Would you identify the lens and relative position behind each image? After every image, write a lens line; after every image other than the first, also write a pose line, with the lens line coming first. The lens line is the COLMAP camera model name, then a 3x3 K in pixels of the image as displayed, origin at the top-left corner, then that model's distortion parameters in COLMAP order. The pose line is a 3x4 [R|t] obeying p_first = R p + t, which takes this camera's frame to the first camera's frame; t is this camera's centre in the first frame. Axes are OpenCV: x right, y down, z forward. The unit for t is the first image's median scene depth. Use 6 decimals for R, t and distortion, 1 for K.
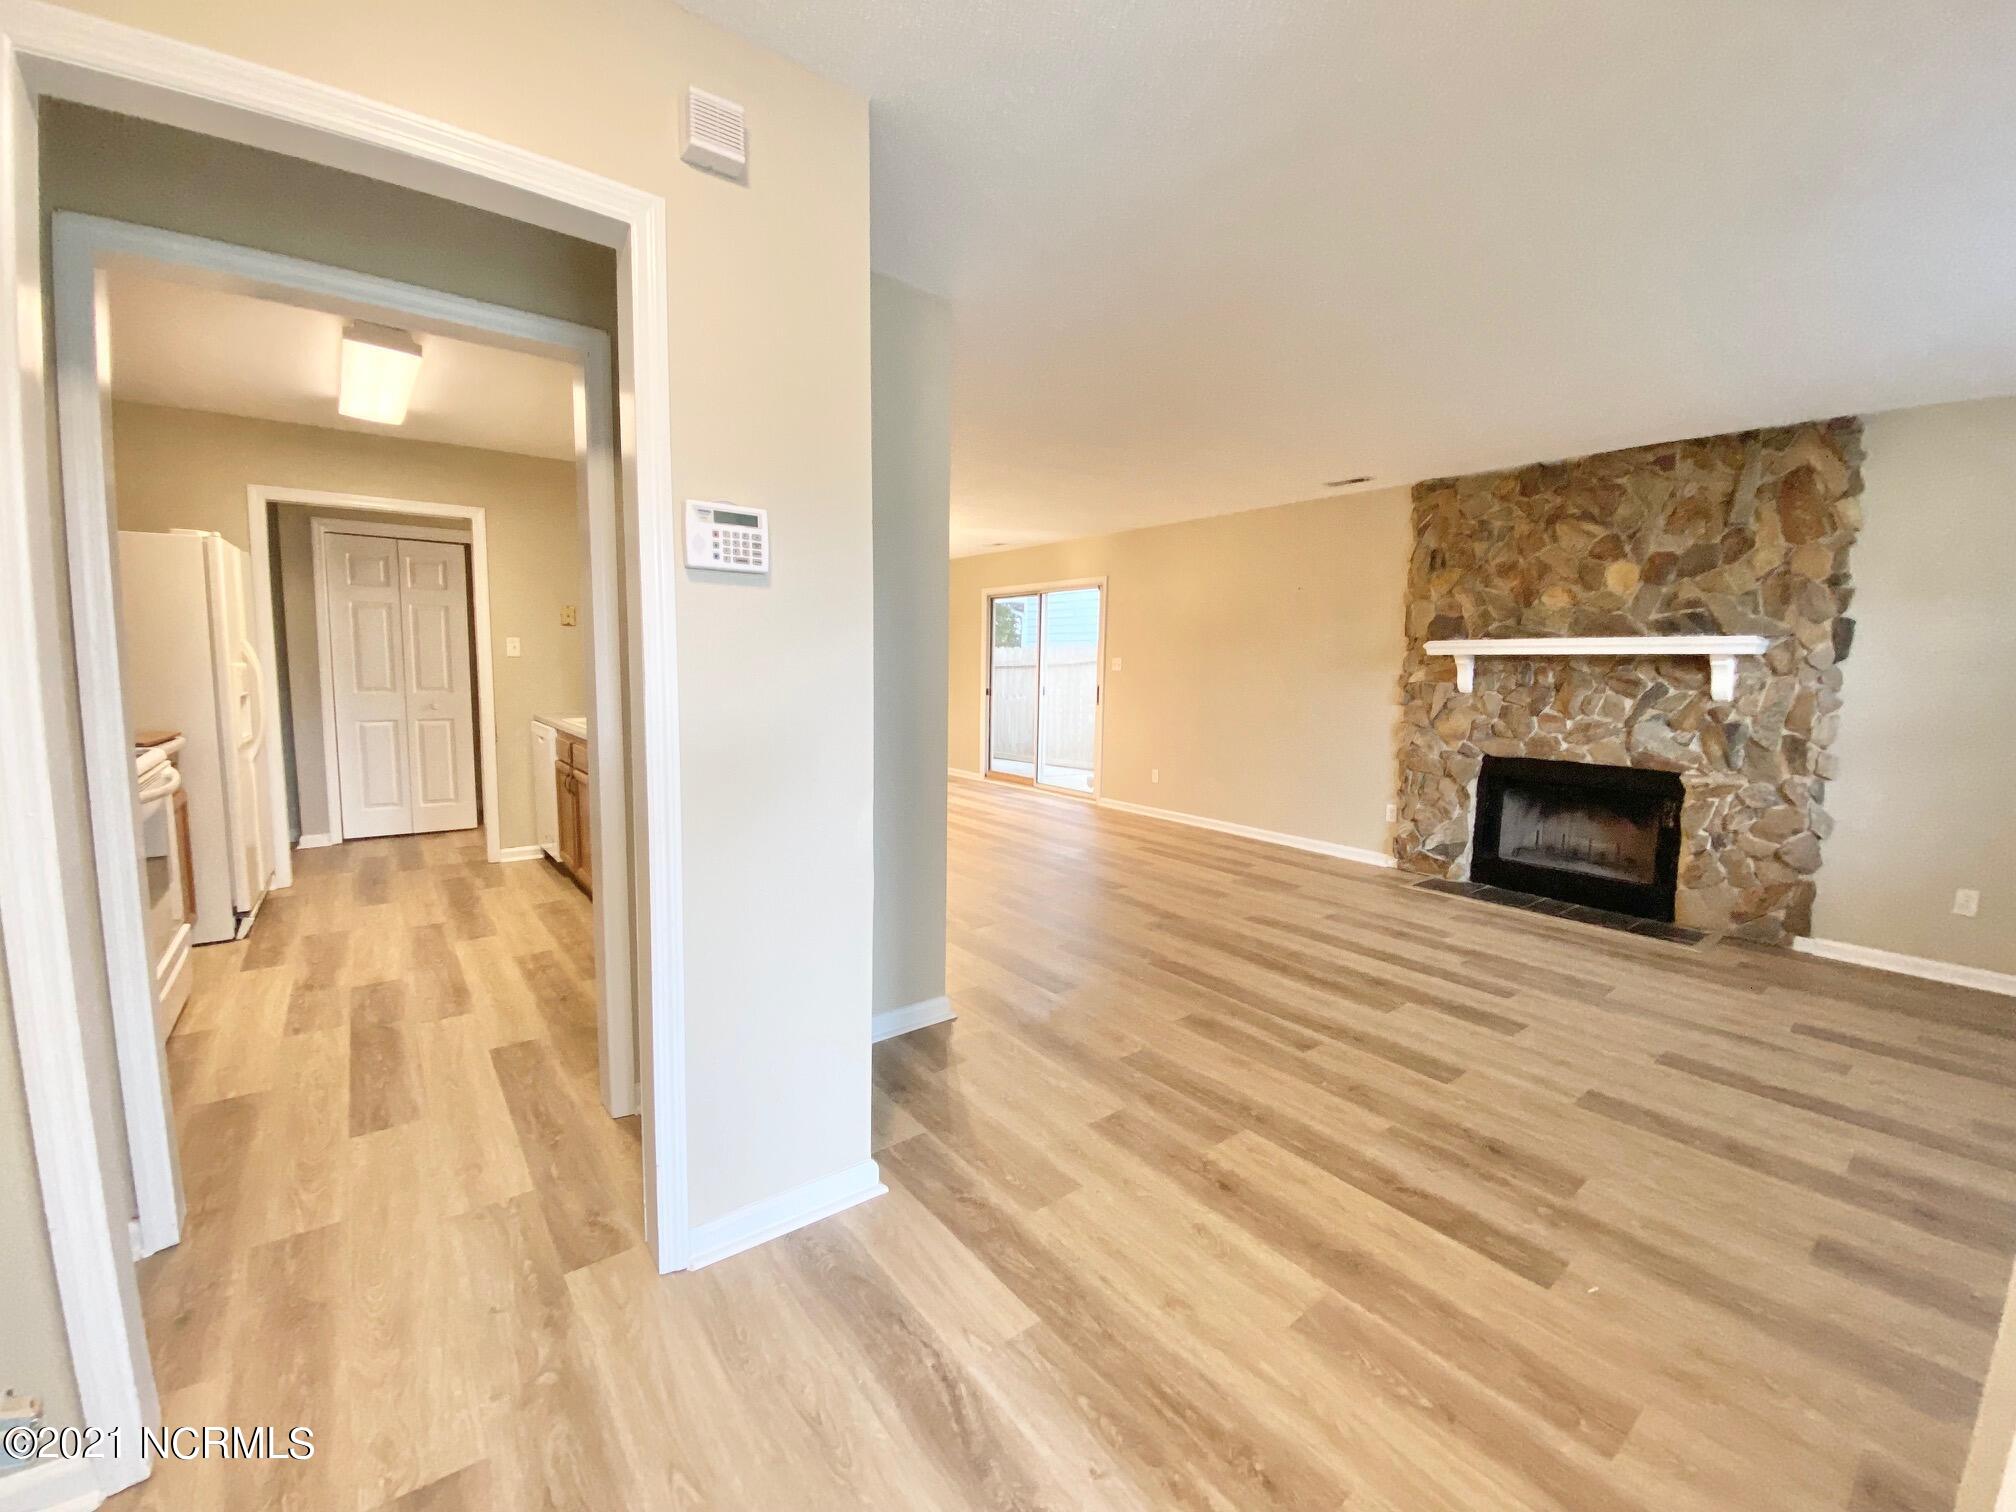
lens RADIAL K [[817.3, 0, 1008.7], [0, 817.3, 750.2], [0, 0, 1]] dist [0.016498, -0.018222]
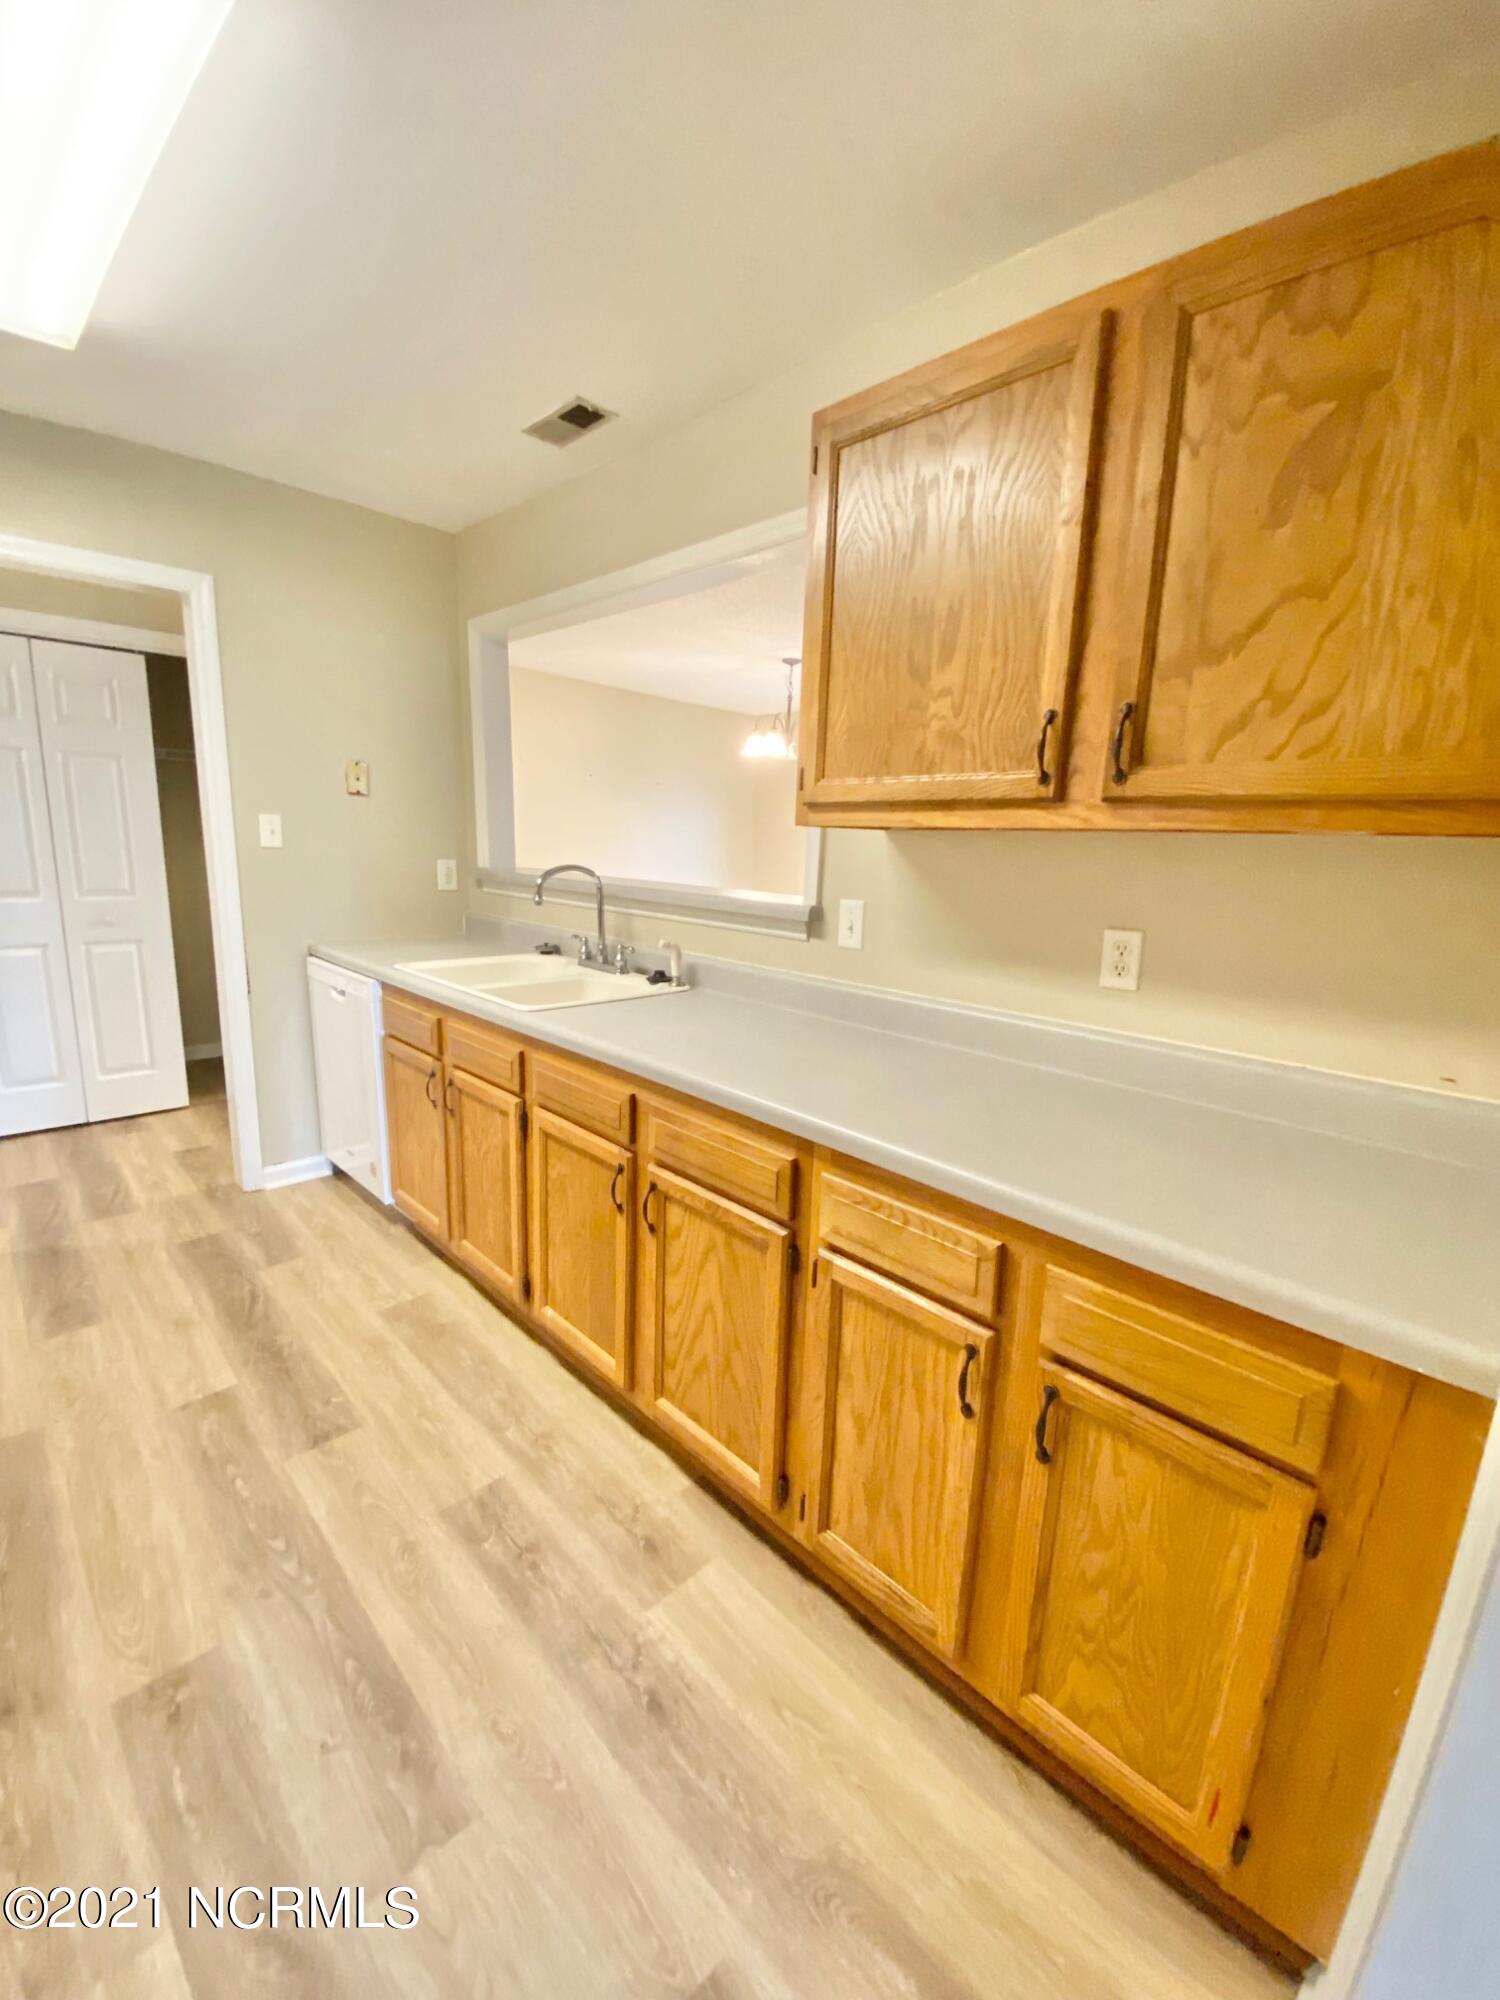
lens RADIAL K [[810.8, 0, 752.5], [0, 810.8, 1005.8], [0, 0, 1]] dist [0.016498, -0.018222]
pose [[0.993167, -0.000825, 0.116703, -0.437609], [-0.010325, 0.995432, 0.094910, -0.080074], [-0.116248, -0.095466, 0.988622, 0.496037]]
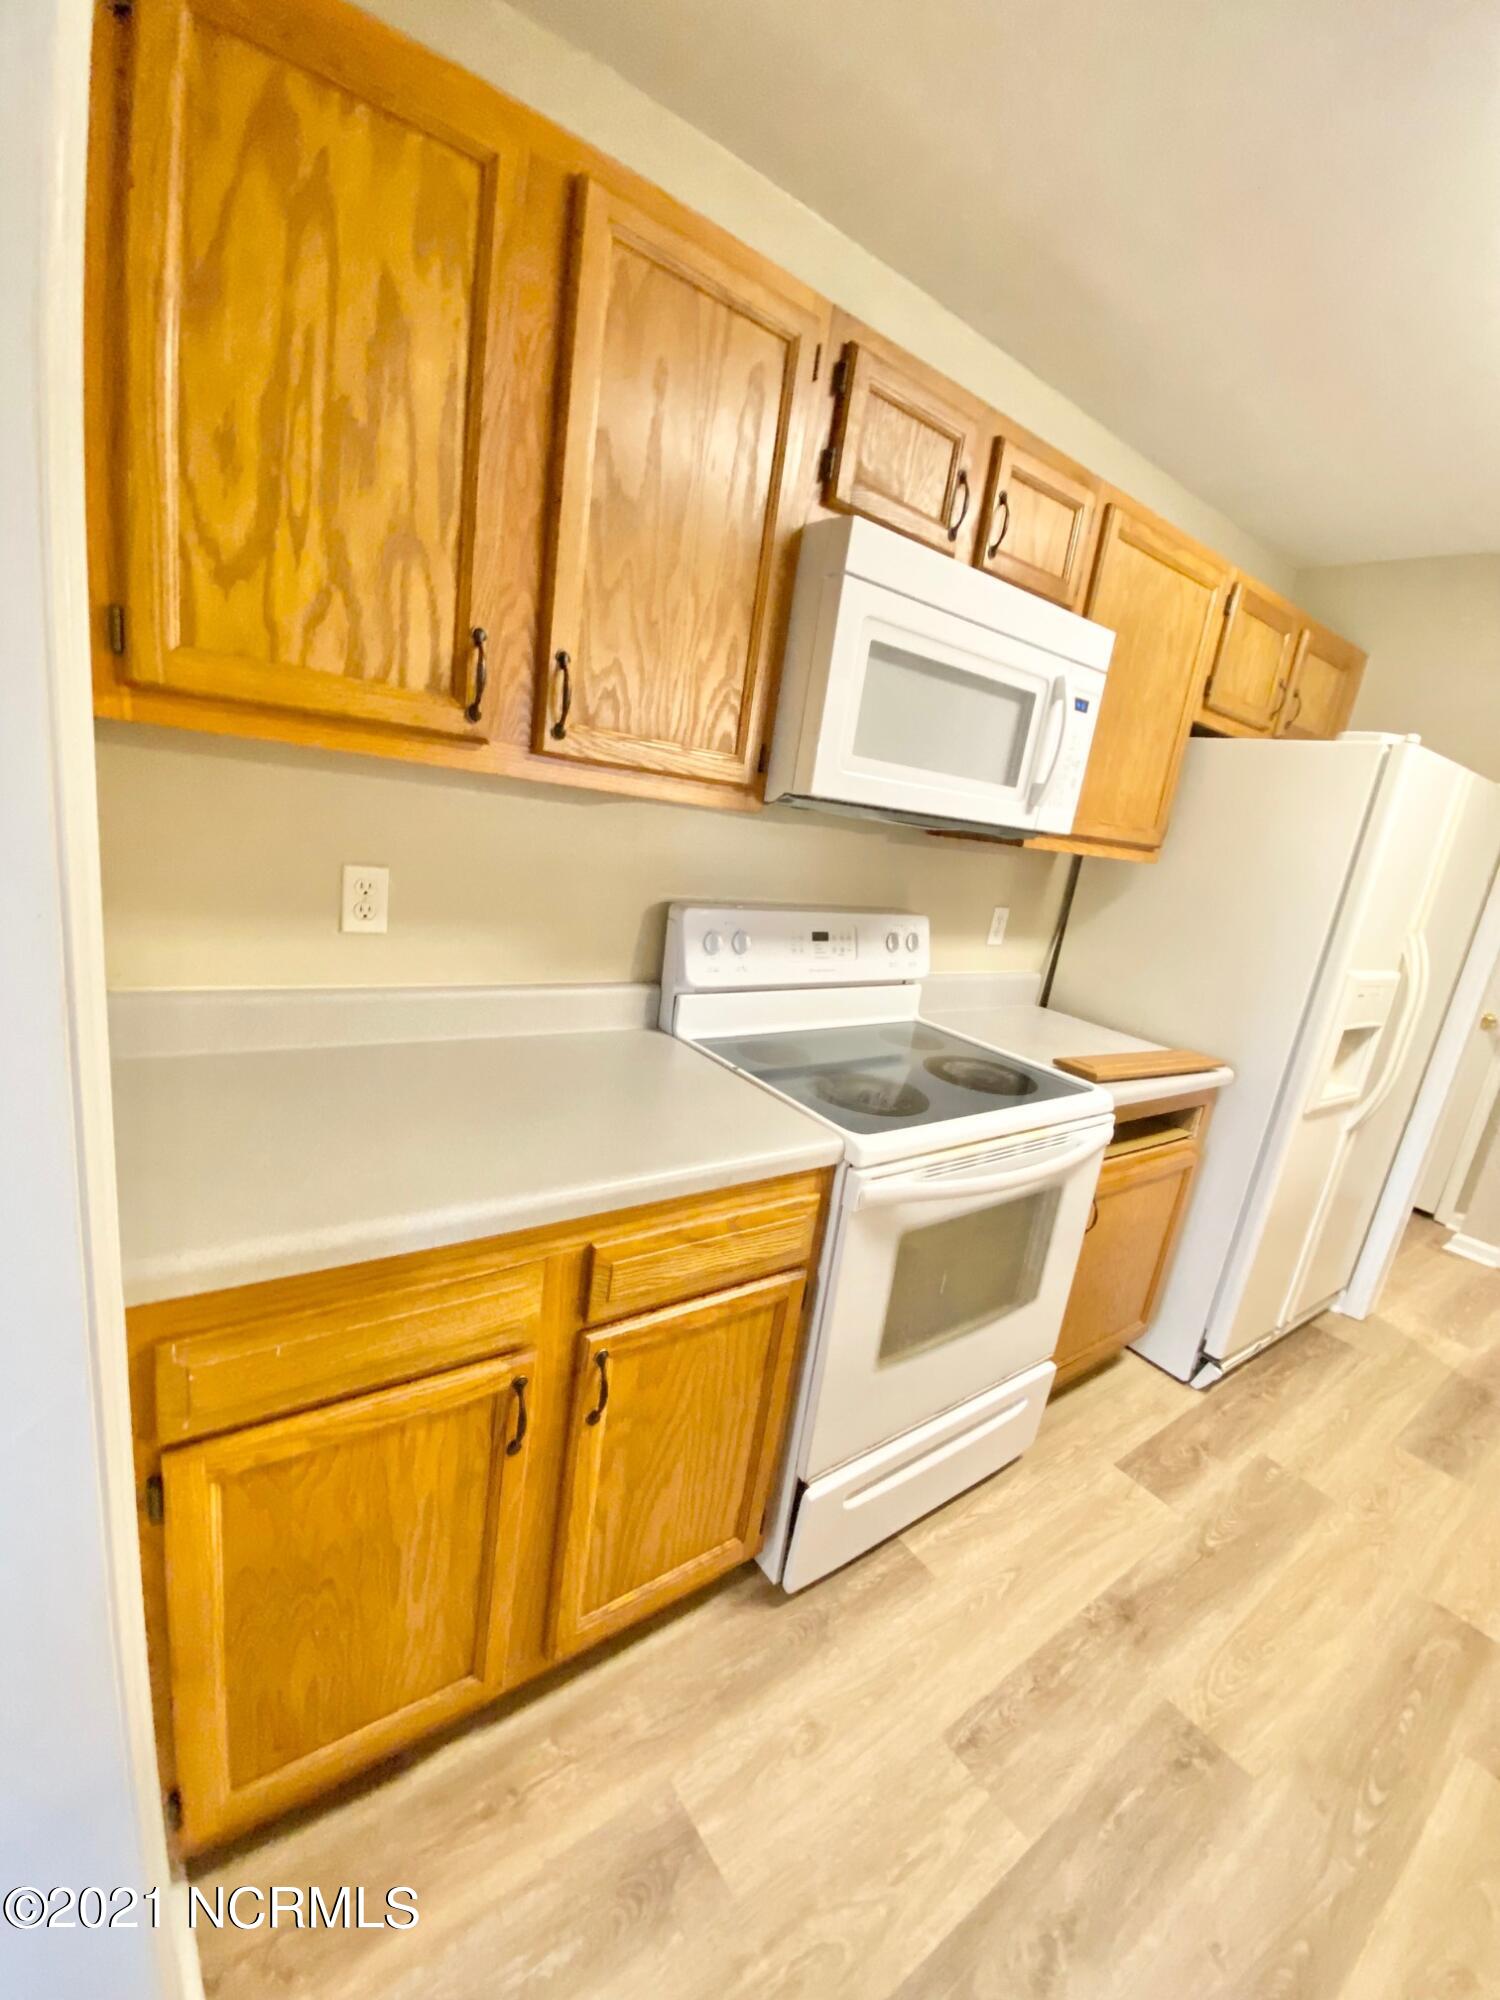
lens RADIAL K [[810.8, 0, 755.0], [0, 810.8, 1006.1], [0, 0, 1]] dist [0.016498, -0.018222]
pose [[-0.024027, 0.218027, -0.975647, -0.362022], [-0.243034, 0.945377, 0.217248, -0.098783], [0.969720, 0.242335, 0.030273, 0.550209]]
